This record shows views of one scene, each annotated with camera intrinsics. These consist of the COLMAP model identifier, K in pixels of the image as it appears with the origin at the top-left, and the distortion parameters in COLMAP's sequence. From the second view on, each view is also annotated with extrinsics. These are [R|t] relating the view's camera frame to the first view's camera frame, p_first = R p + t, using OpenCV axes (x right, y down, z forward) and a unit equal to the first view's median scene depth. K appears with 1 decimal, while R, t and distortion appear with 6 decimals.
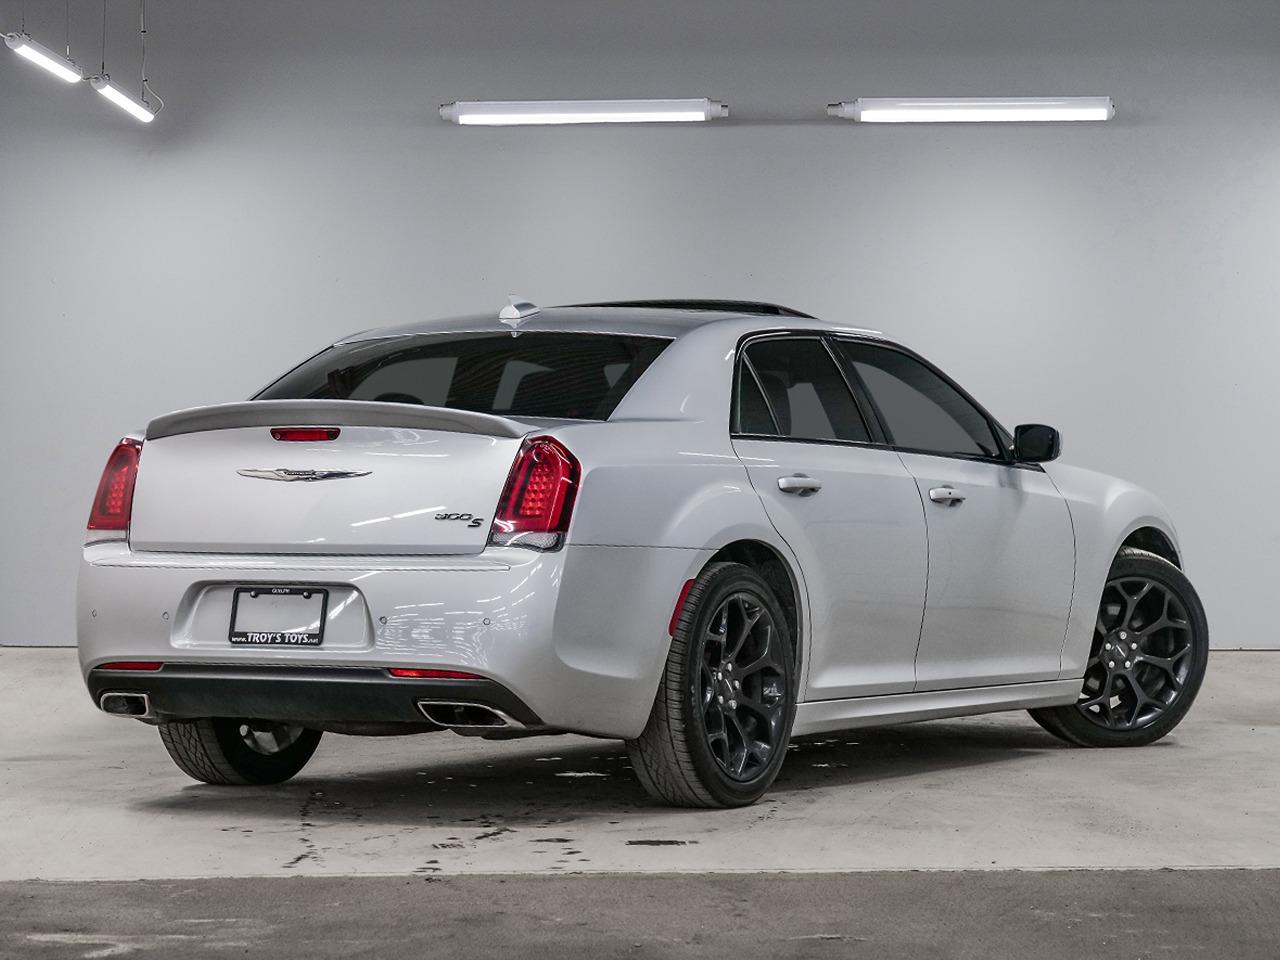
lens RADIAL K [[4136.9, 0, 638.9], [0, 4136.9, 479.1], [0, 0, 1]] dist [-0.002903, 0.000000]
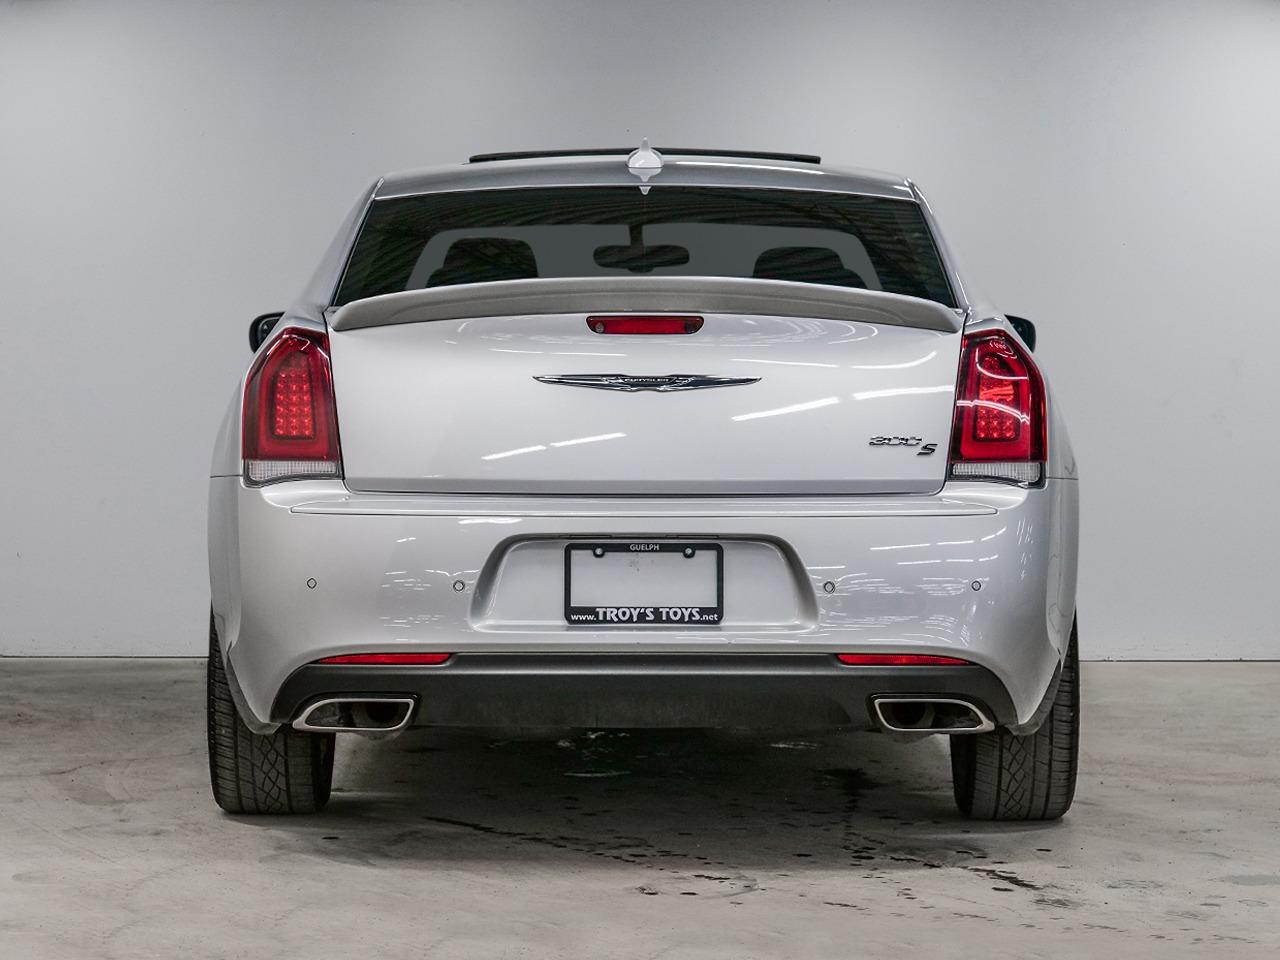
lens RADIAL K [[4136.9, 0, 640.0], [0, 4136.9, 480.3], [0, 0, 1]] dist [-0.002903, 0.000000]
pose [[0.875781, -0.012042, 0.482559, -0.427567], [-0.002682, 0.999552, 0.029810, -0.005405], [-0.482701, -0.027401, 0.875356, 0.384318]]
